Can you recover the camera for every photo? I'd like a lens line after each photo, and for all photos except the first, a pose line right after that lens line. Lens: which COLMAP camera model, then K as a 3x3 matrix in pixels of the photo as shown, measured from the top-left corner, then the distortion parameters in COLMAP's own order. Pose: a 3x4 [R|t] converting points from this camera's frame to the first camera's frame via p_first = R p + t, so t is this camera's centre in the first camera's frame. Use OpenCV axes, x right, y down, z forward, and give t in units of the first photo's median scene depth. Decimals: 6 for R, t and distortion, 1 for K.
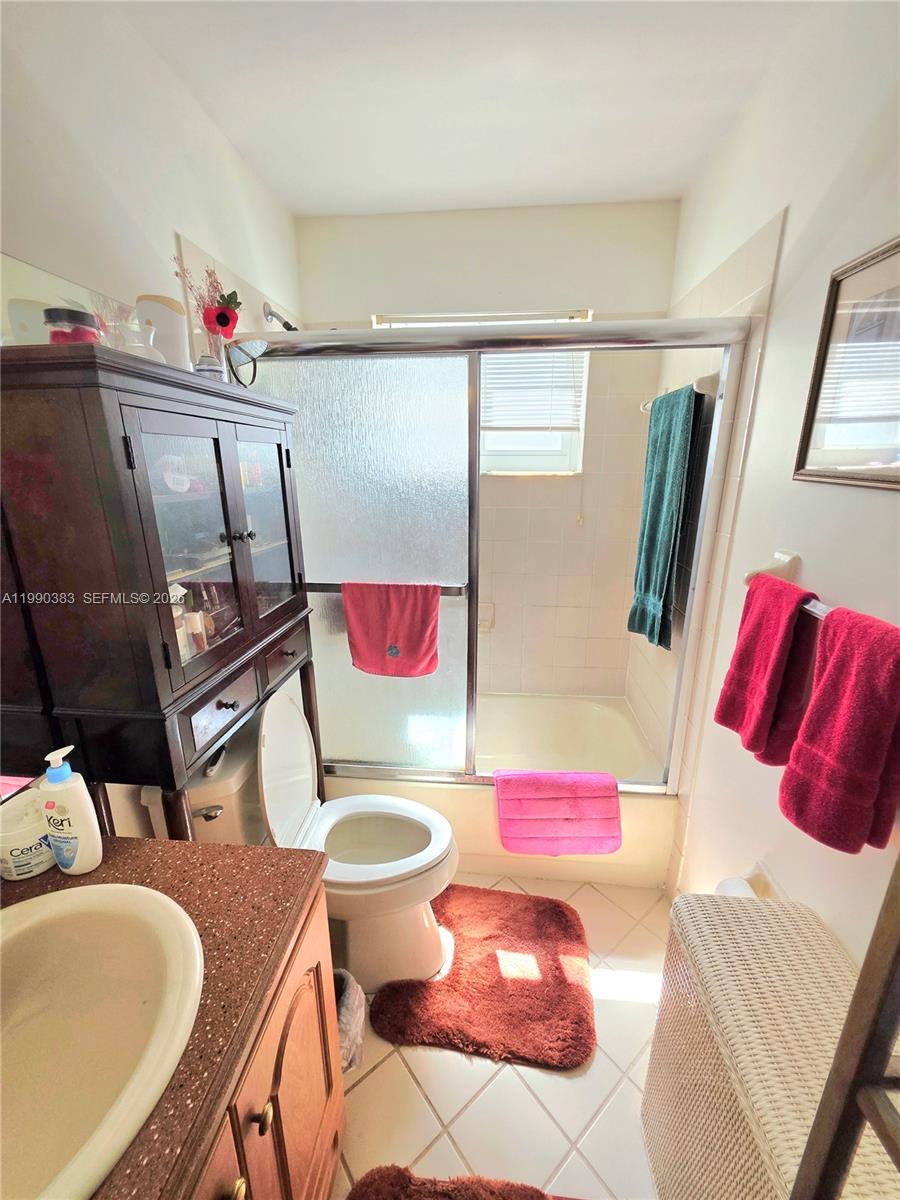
lens RADIAL K [[481.8, 0, 452.0], [0, 481.8, 598.7], [0, 0, 1]] dist [0.000675, -0.000181]
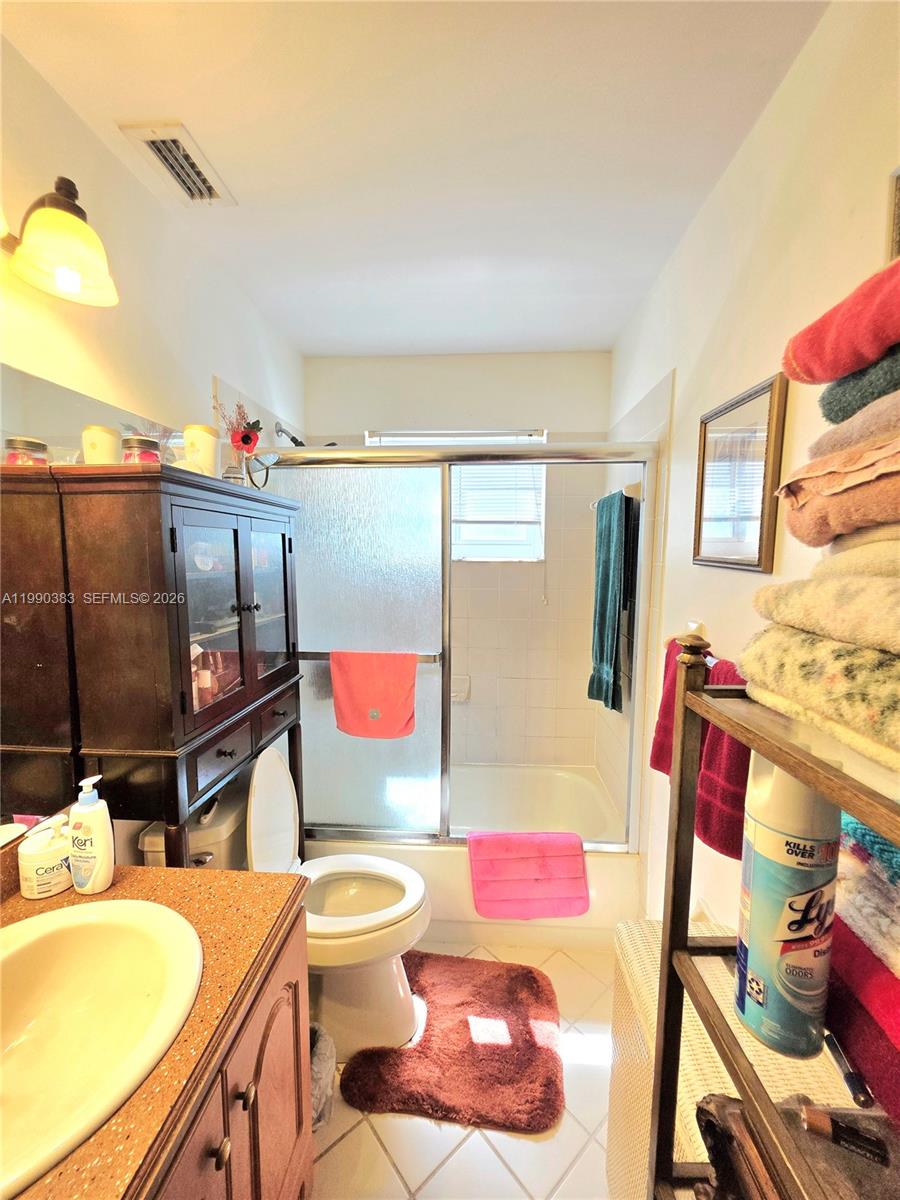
lens RADIAL K [[481.8, 0, 450.4], [0, 481.8, 597.8], [0, 0, 1]] dist [0.000675, -0.000181]
pose [[0.999704, 0.004404, 0.023939, 0.027557], [-0.000077, 0.984060, -0.177837, 0.047215], [-0.024341, 0.177782, 0.983769, -0.155447]]
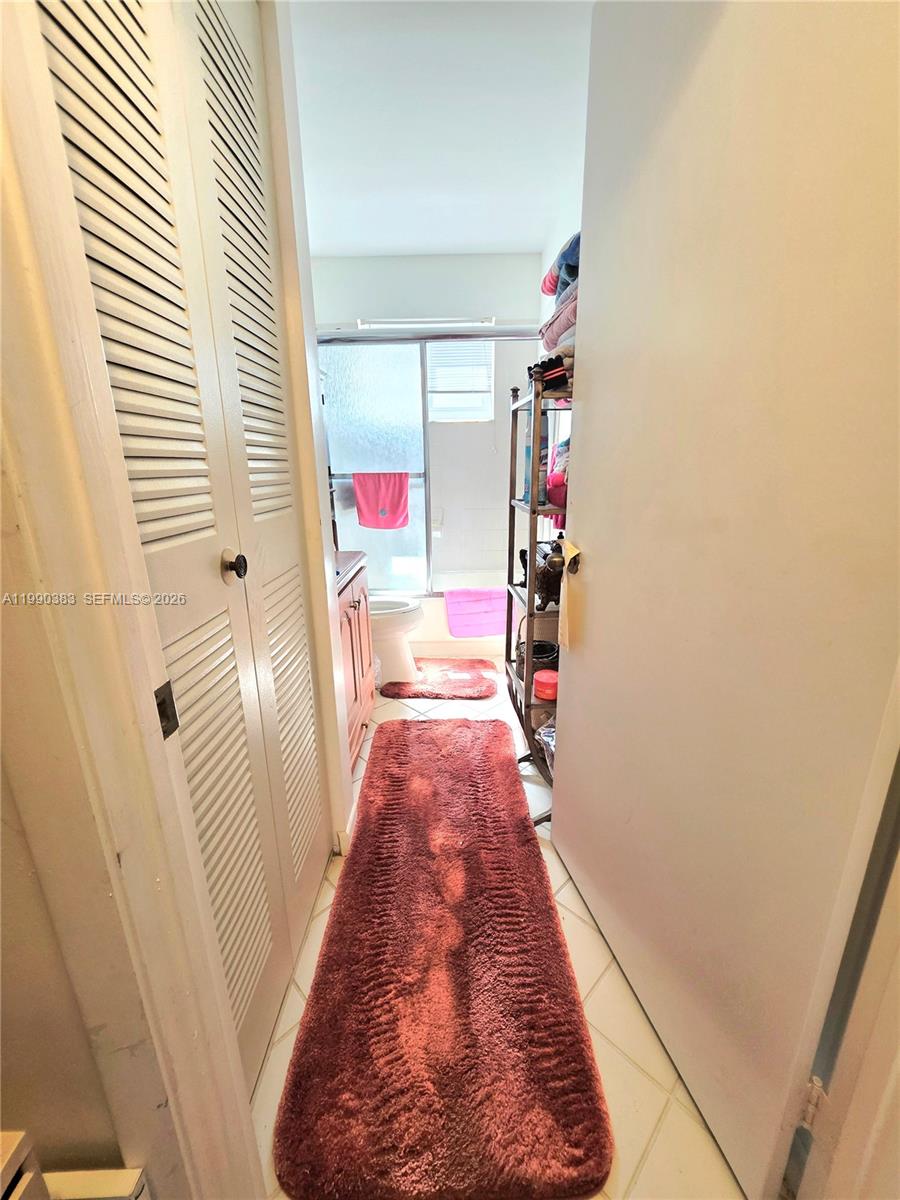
lens RADIAL K [[481.8, 0, 450.5], [0, 481.8, 596.1], [0, 0, 1]] dist [0.000675, -0.000181]
pose [[0.996288, -0.035562, 0.078396, -0.027652], [0.035473, 0.999367, 0.002540, 0.453766], [-0.078436, 0.000251, 0.996919, -0.835246]]
